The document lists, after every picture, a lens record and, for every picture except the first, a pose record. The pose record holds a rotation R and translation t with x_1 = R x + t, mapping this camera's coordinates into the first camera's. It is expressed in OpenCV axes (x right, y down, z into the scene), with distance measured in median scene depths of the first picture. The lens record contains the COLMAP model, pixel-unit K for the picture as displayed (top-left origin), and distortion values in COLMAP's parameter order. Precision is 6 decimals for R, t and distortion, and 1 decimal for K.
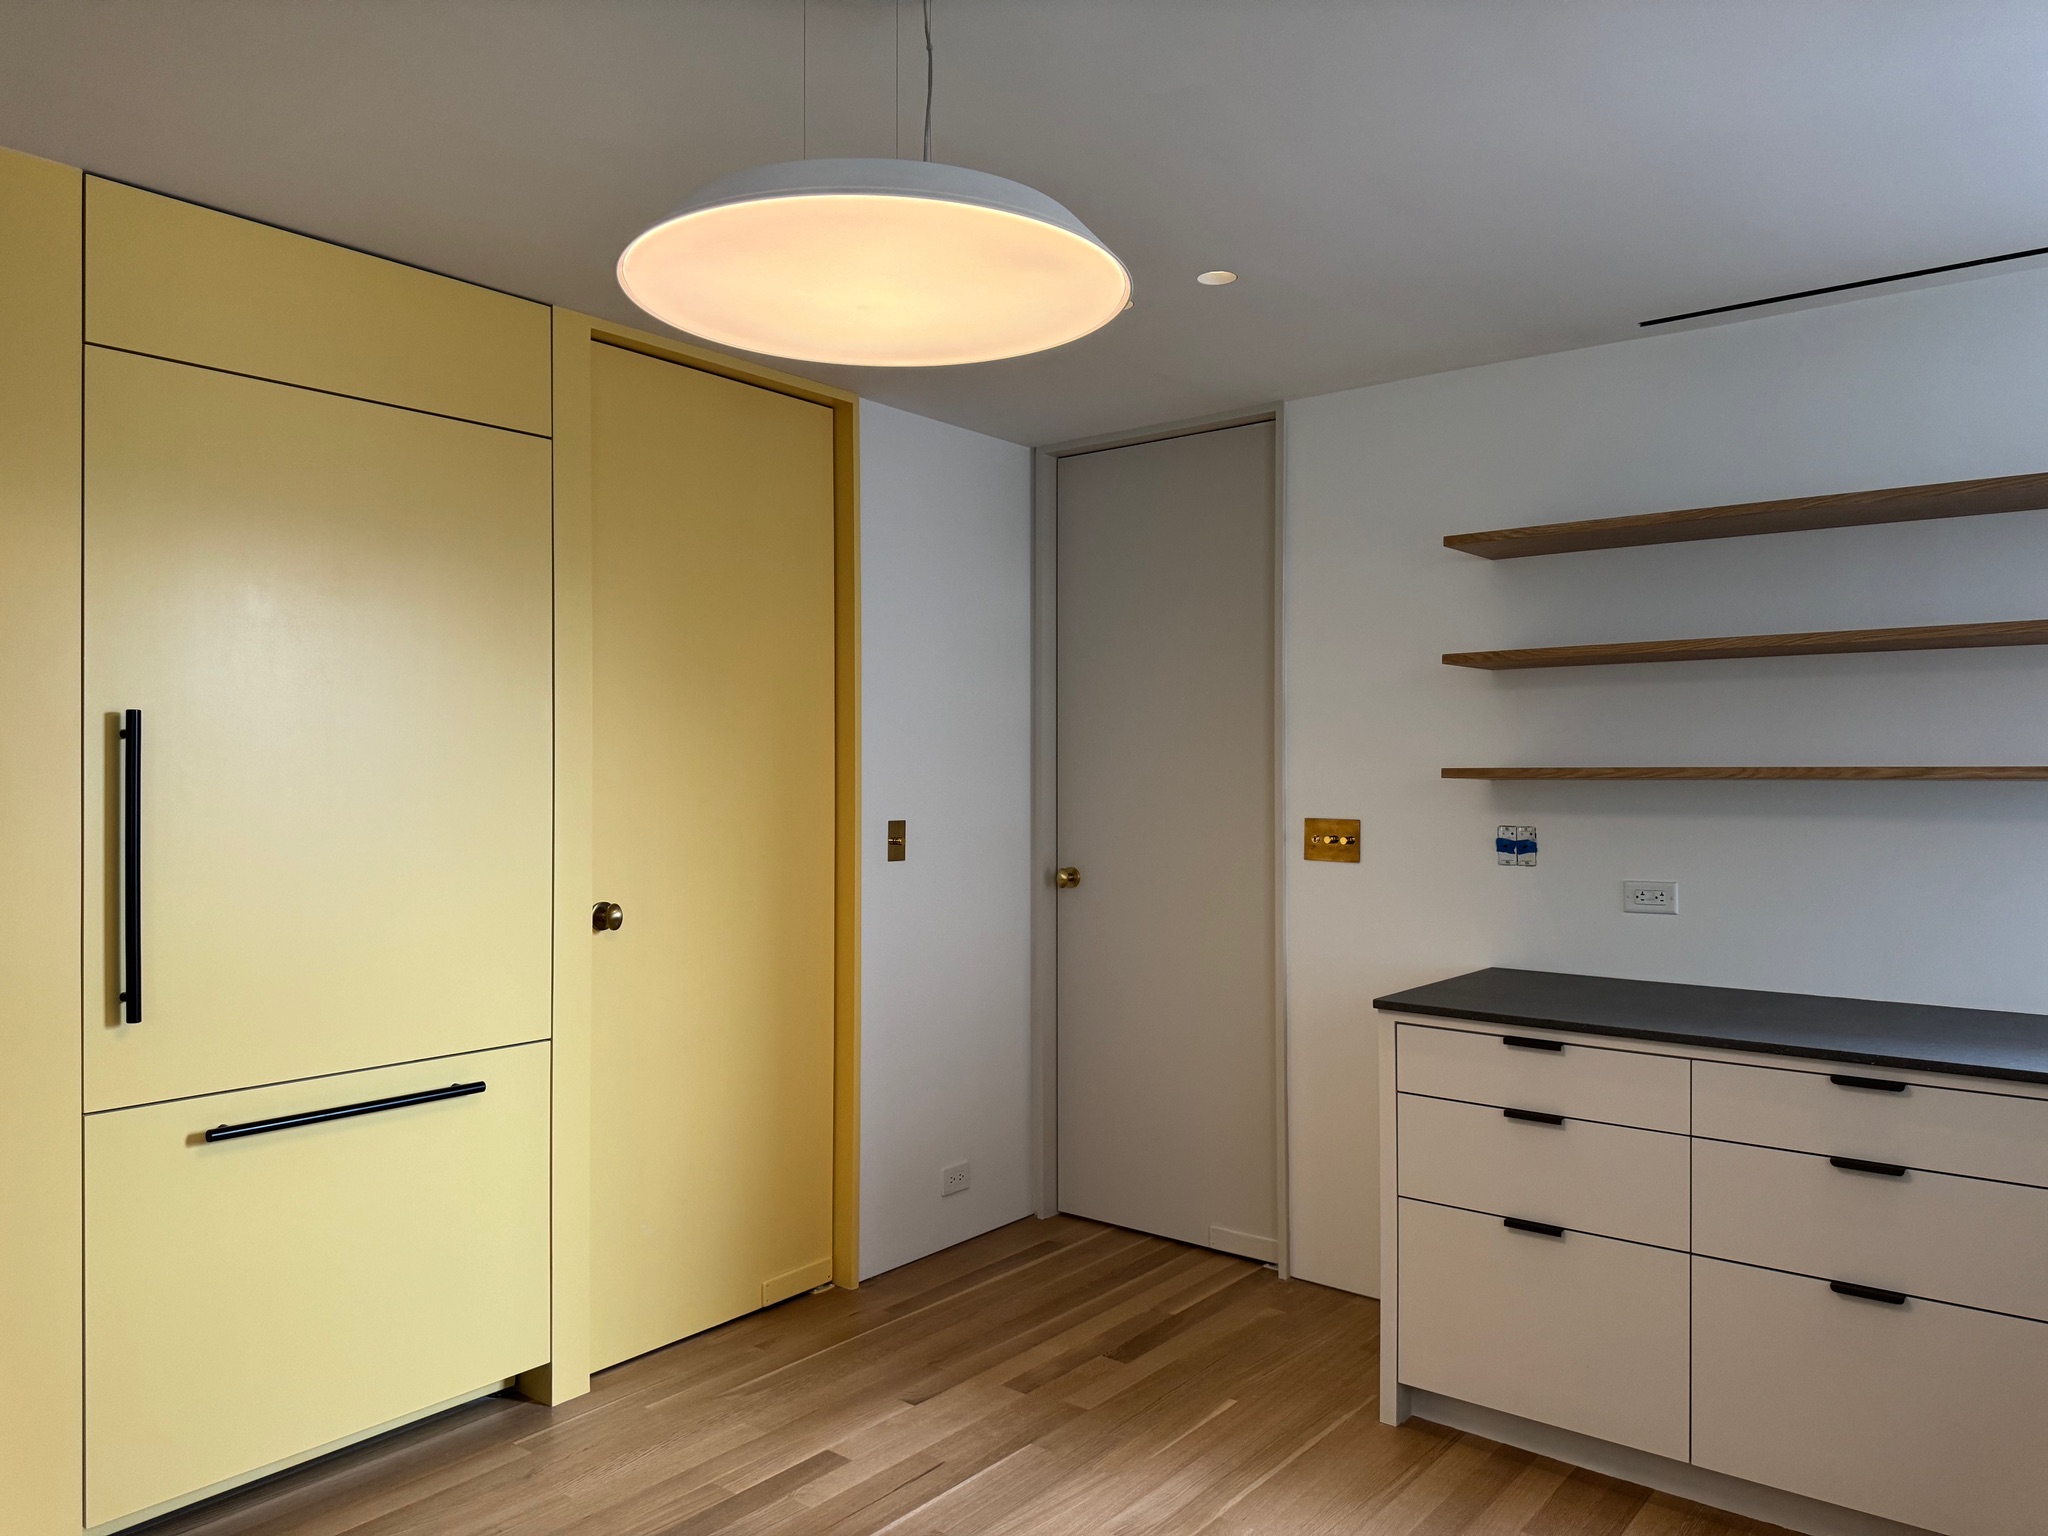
lens RADIAL K [[1454.4, 0, 1021.5], [0, 1454.4, 774.3], [0, 0, 1]] dist [0.052511, -0.060348]
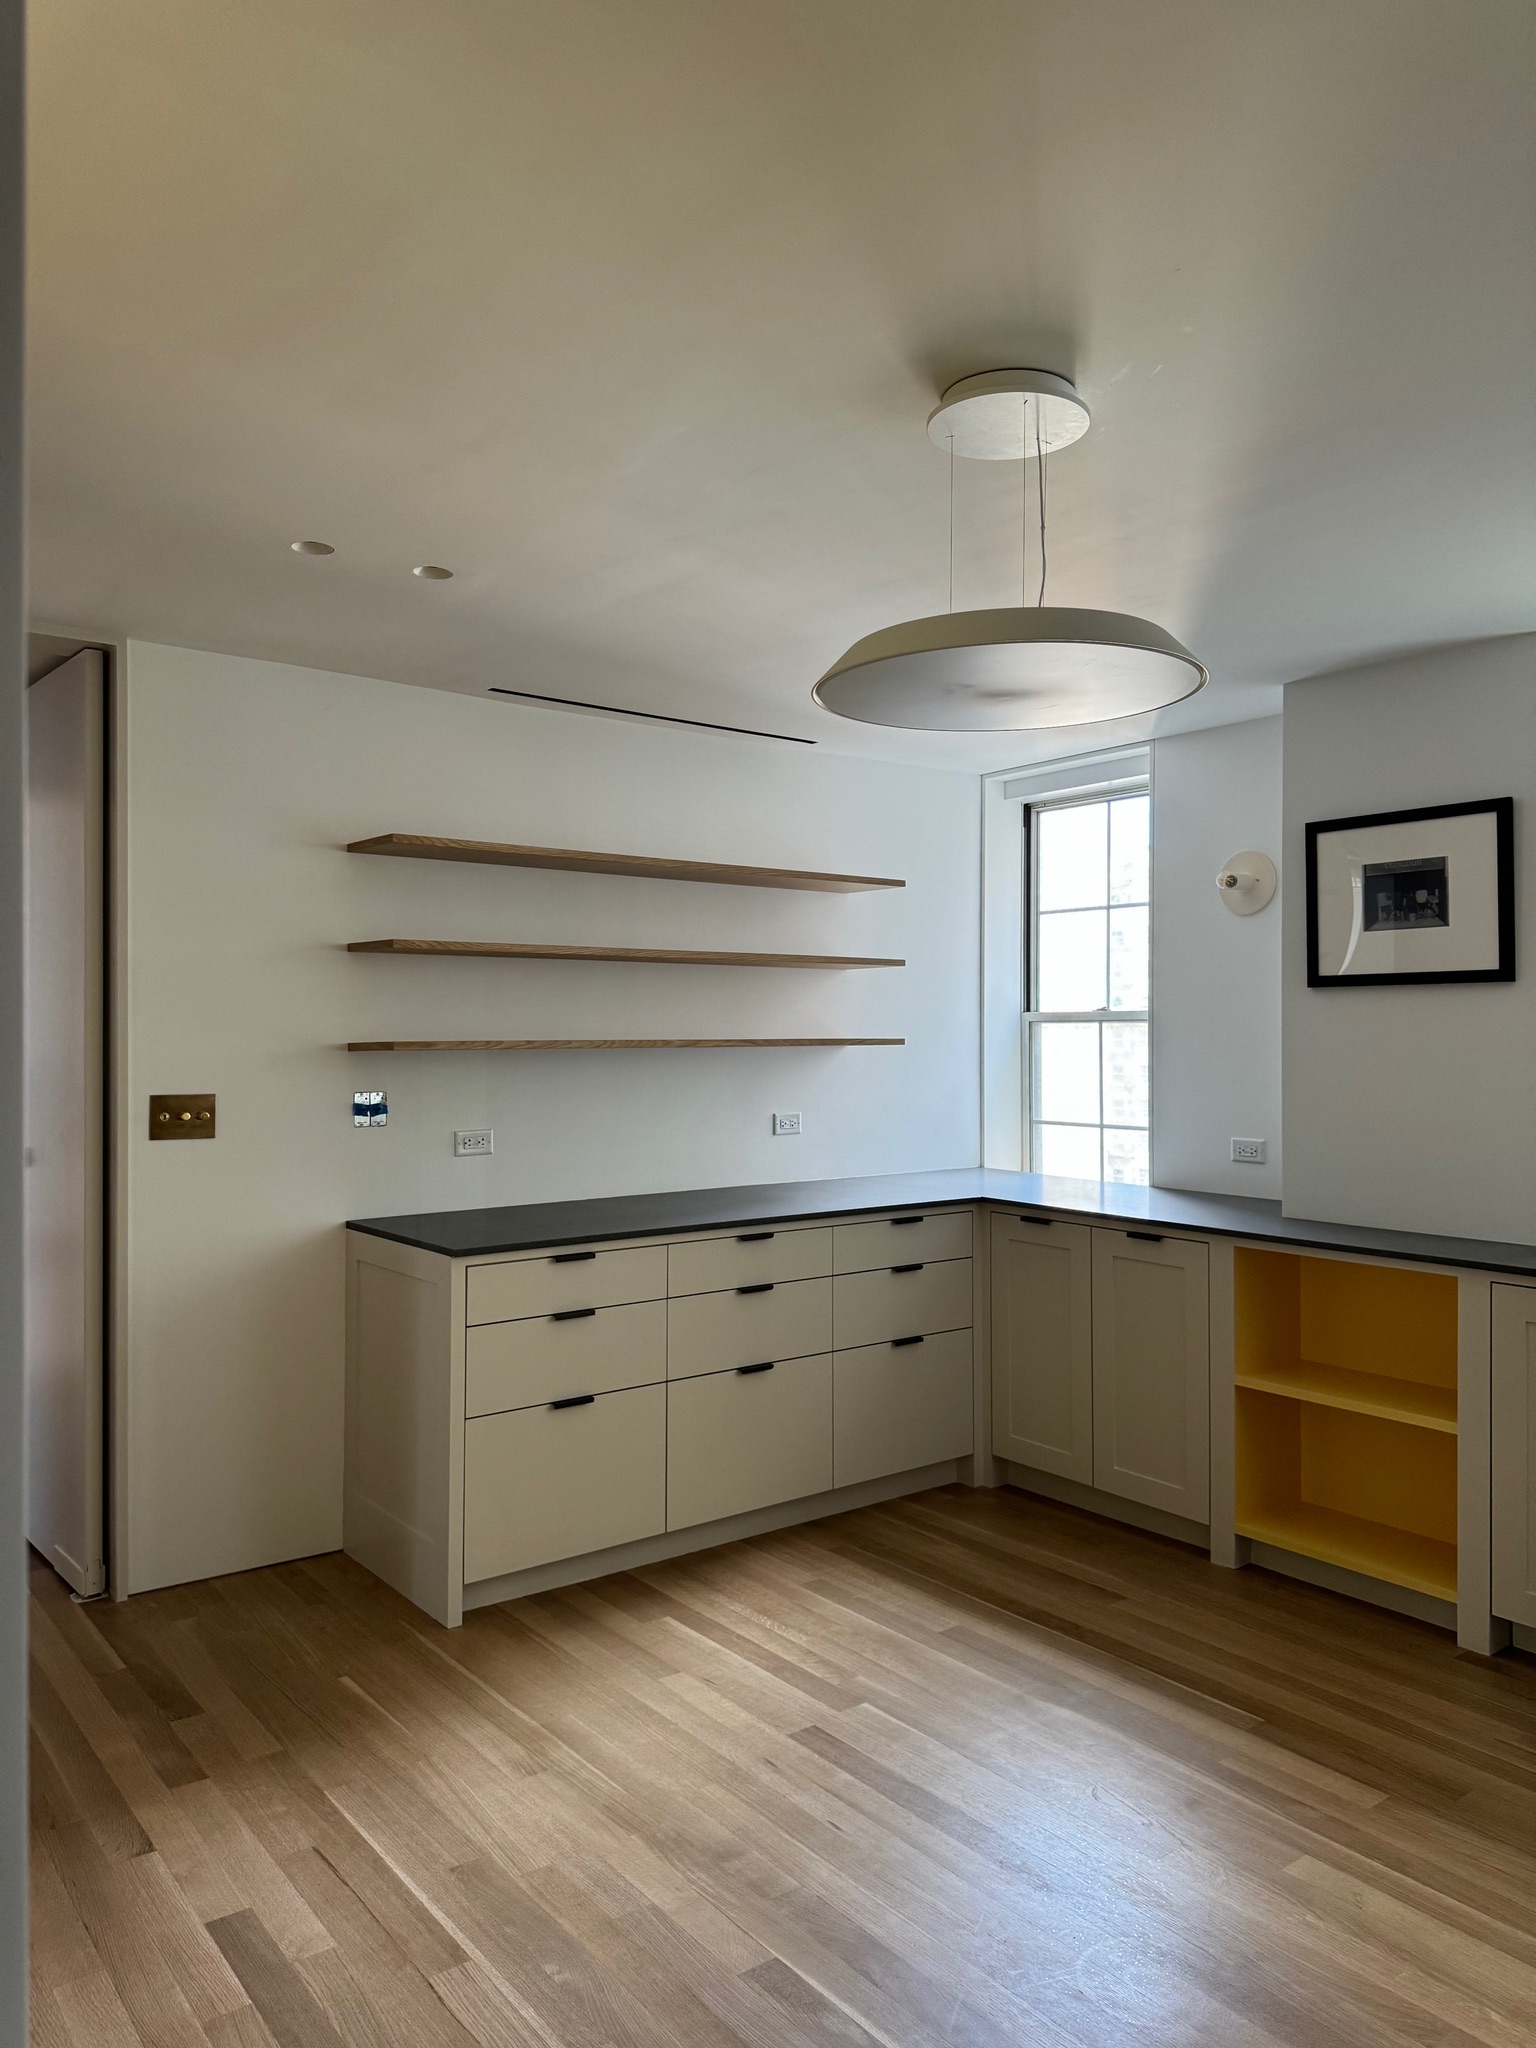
lens RADIAL K [[1454.4, 0, 683.6], [0, 1454.4, 1022.7], [0, 0, 1]] dist [0.052511, -0.060348]
pose [[0.265080, 0.011934, 0.964153, -0.794674], [0.008771, 0.999852, -0.014788, 0.000069], [-0.964187, 0.012377, 0.264936, 0.531784]]
